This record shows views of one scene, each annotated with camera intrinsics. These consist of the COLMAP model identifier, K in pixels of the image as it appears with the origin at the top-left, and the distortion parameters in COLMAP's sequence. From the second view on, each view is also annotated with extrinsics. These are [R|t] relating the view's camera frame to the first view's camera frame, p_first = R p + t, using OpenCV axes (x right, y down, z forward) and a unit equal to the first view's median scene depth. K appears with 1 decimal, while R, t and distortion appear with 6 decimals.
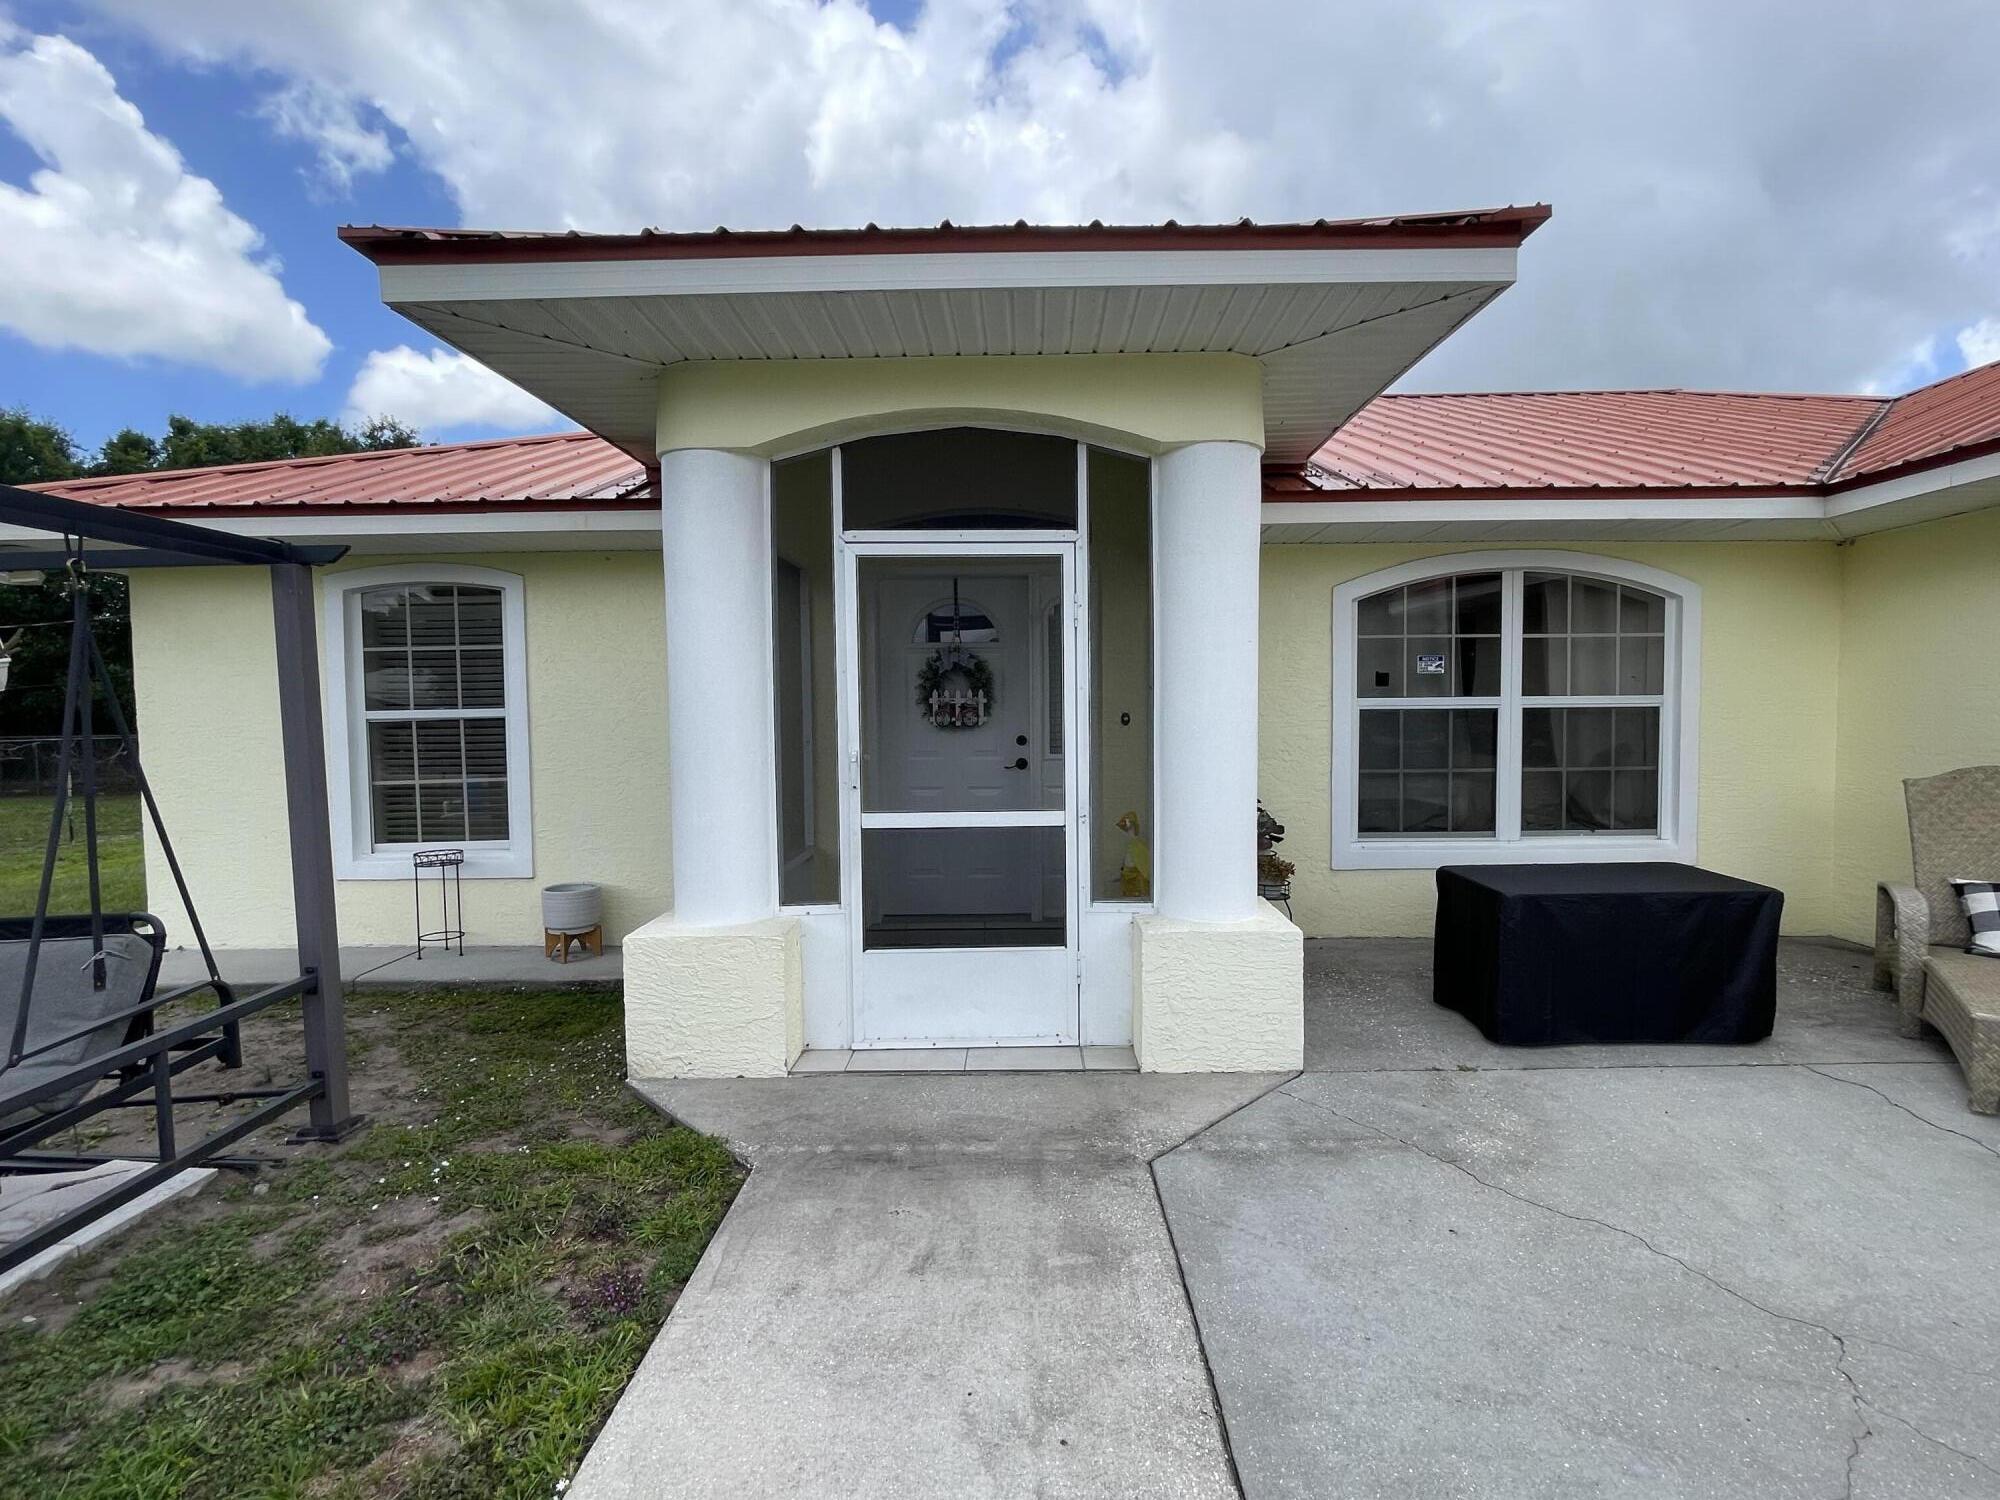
lens RADIAL K [[909.6, 0, 995.1], [0, 909.6, 737.0], [0, 0, 1]] dist [-0.000006, 0.000287]
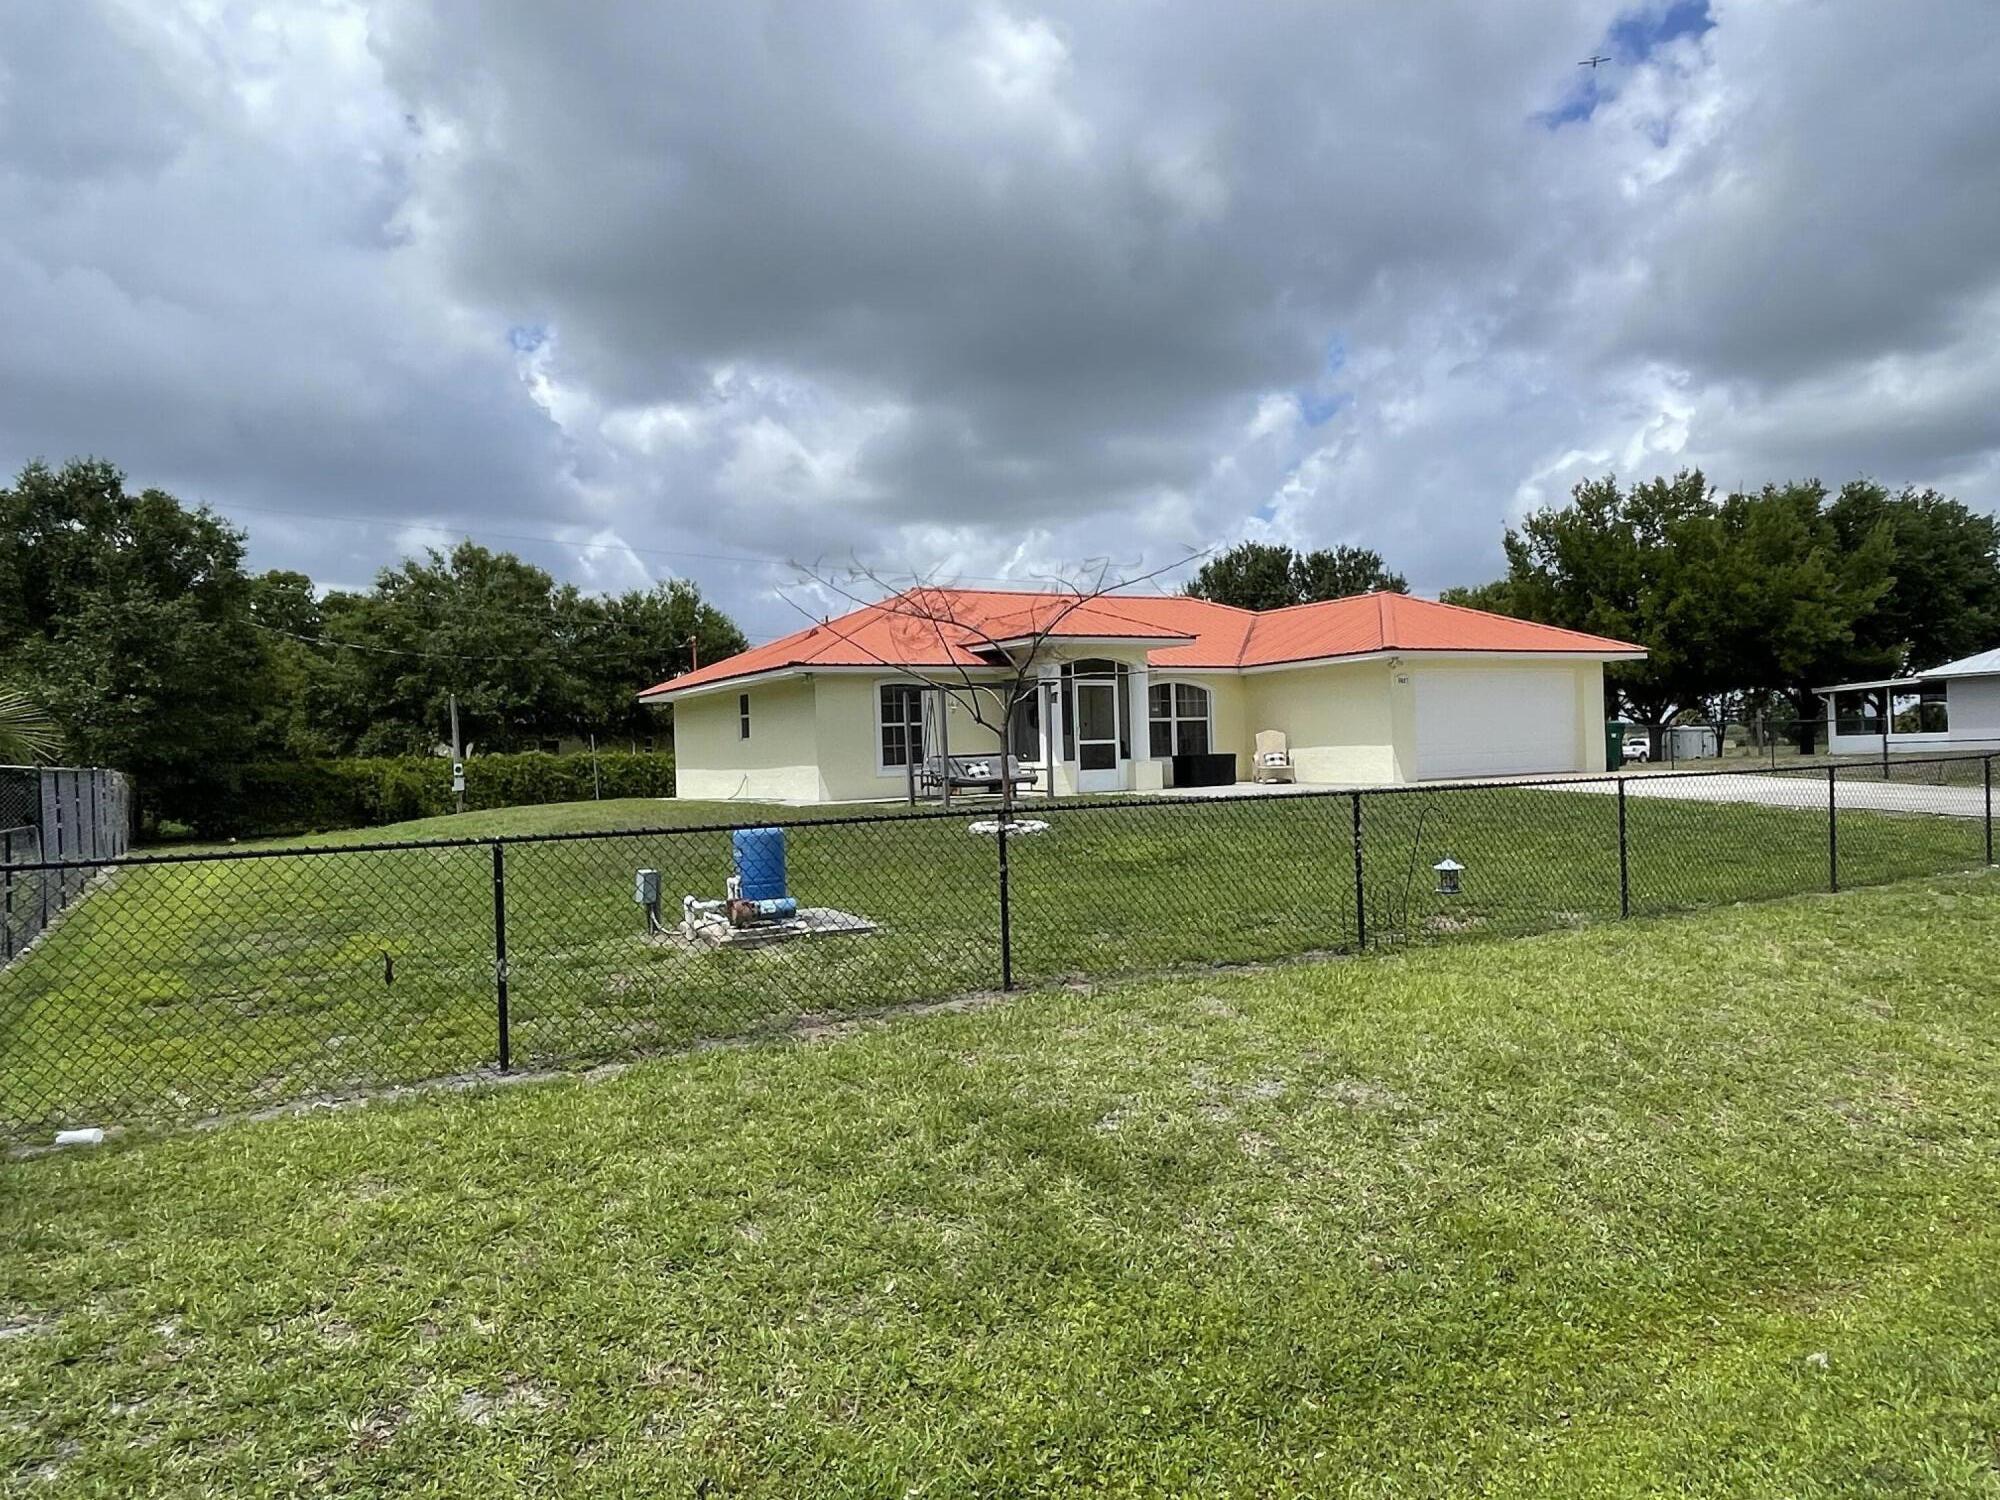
lens RADIAL K [[1346.2, 0, 1002.4], [0, 1346.2, 751.1], [0, 0, 1]] dist [0.023413, -0.003811]
pose [[0.855508, -0.017300, 0.517500, -2.820342], [0.044310, 0.998221, -0.039881, 0.274261], [-0.515890, 0.057049, 0.854753, -3.251487]]
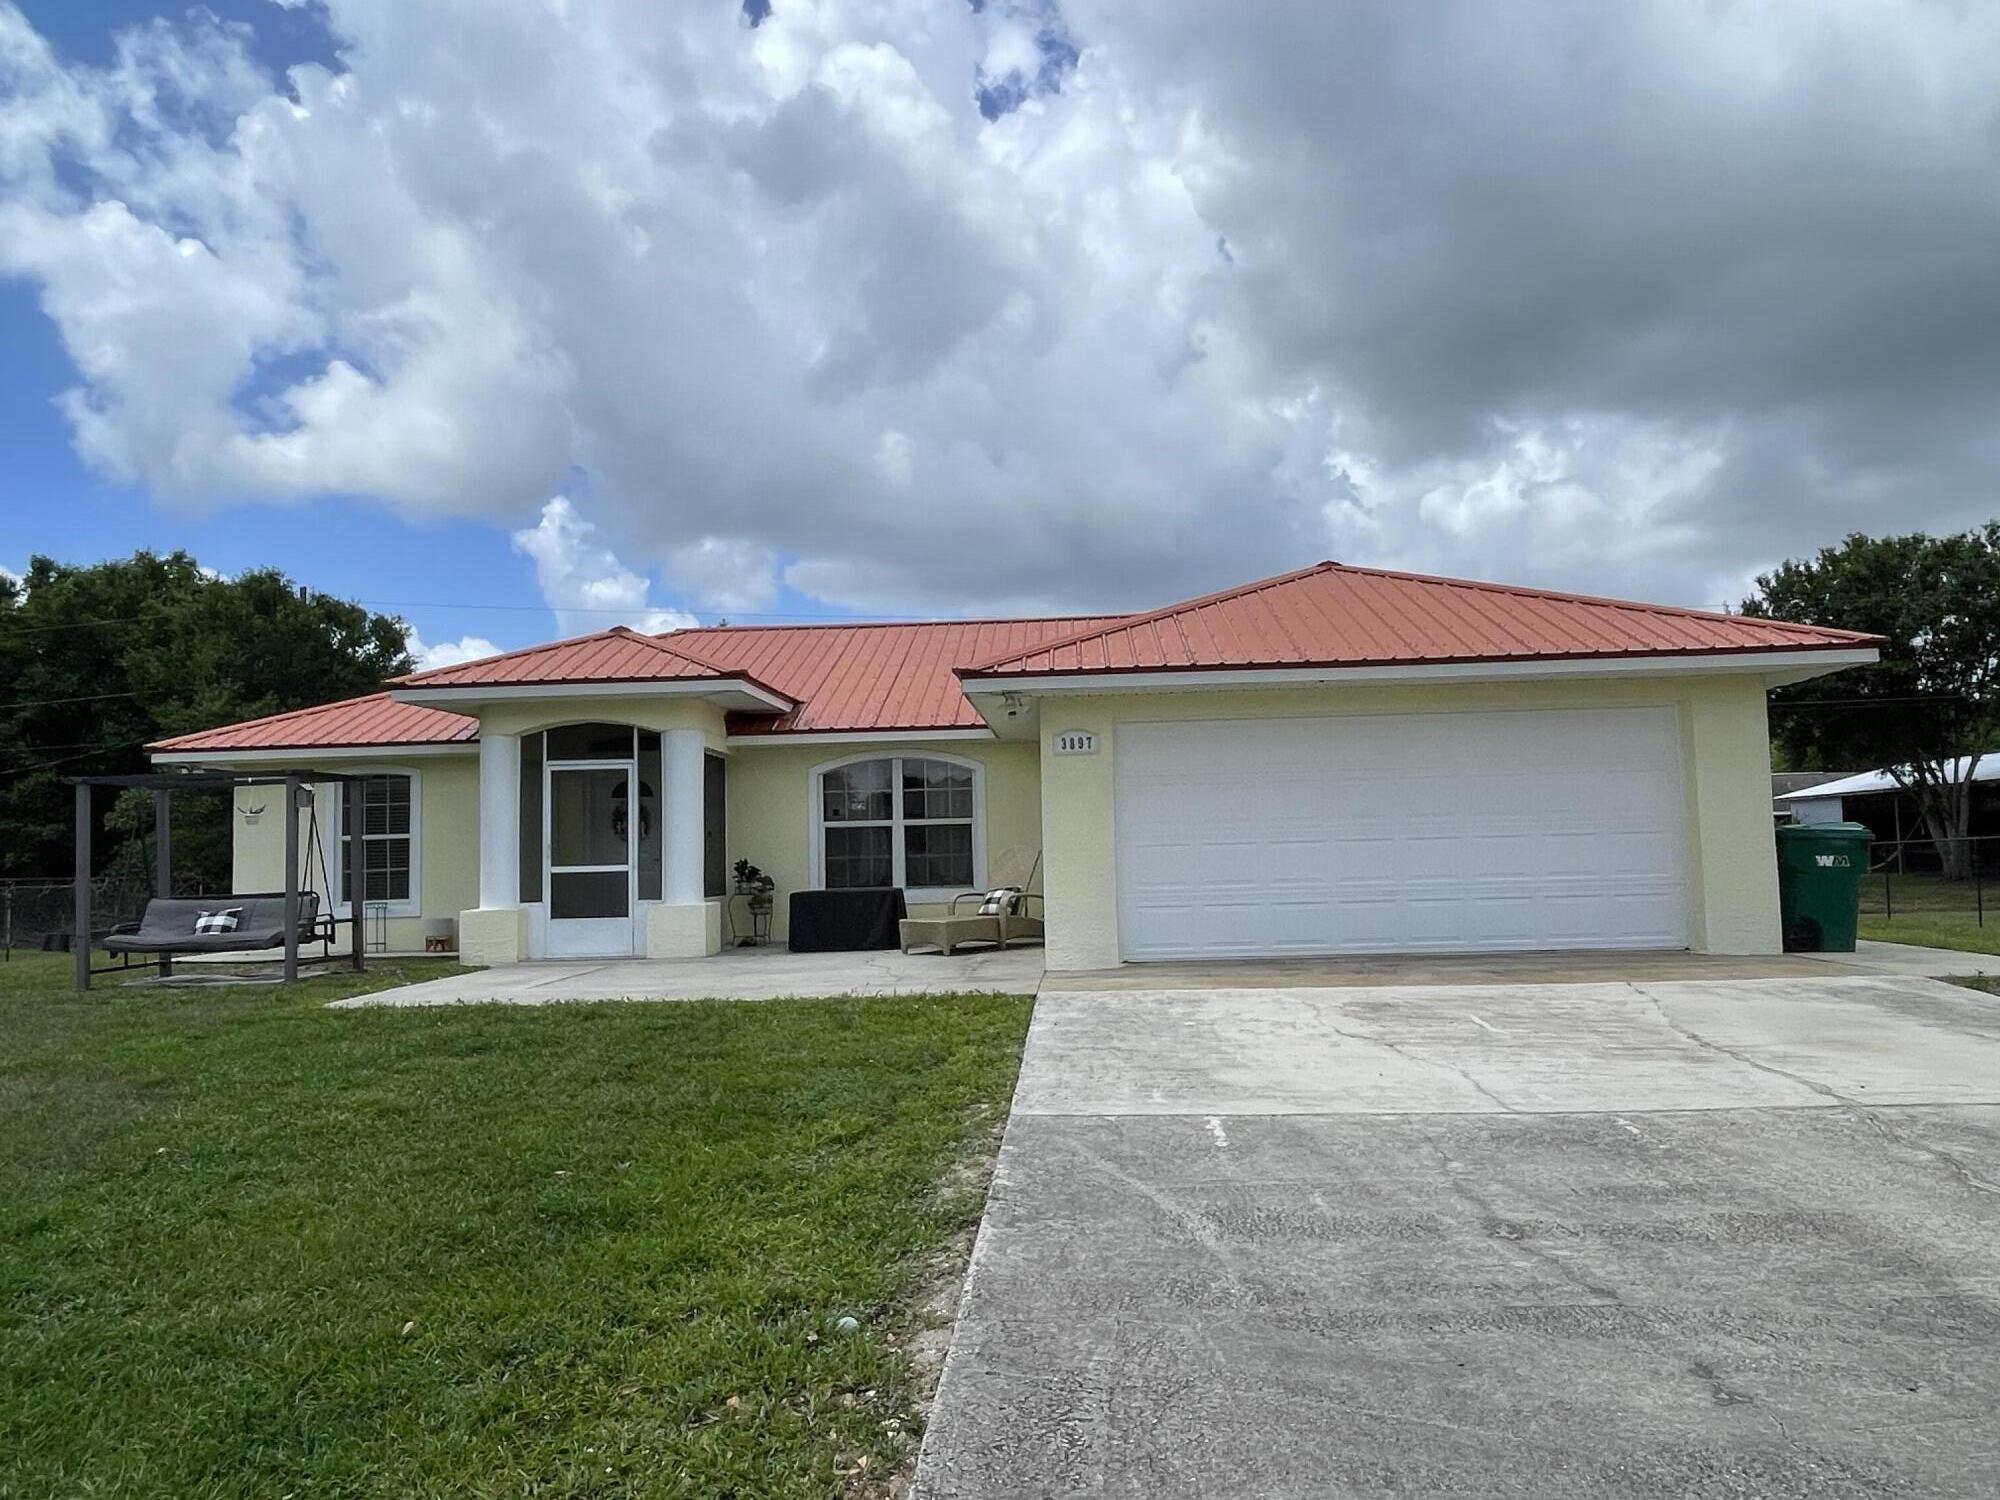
lens RADIAL K [[1346.2, 0, 999.1], [0, 1346.2, 759.3], [0, 0, 1]] dist [0.023413, -0.003811]
pose [[0.999158, -0.016857, -0.037415, 0.919282], [0.012846, 0.994395, -0.104943, 0.141751], [0.038974, 0.104374, 0.993774, -2.028641]]
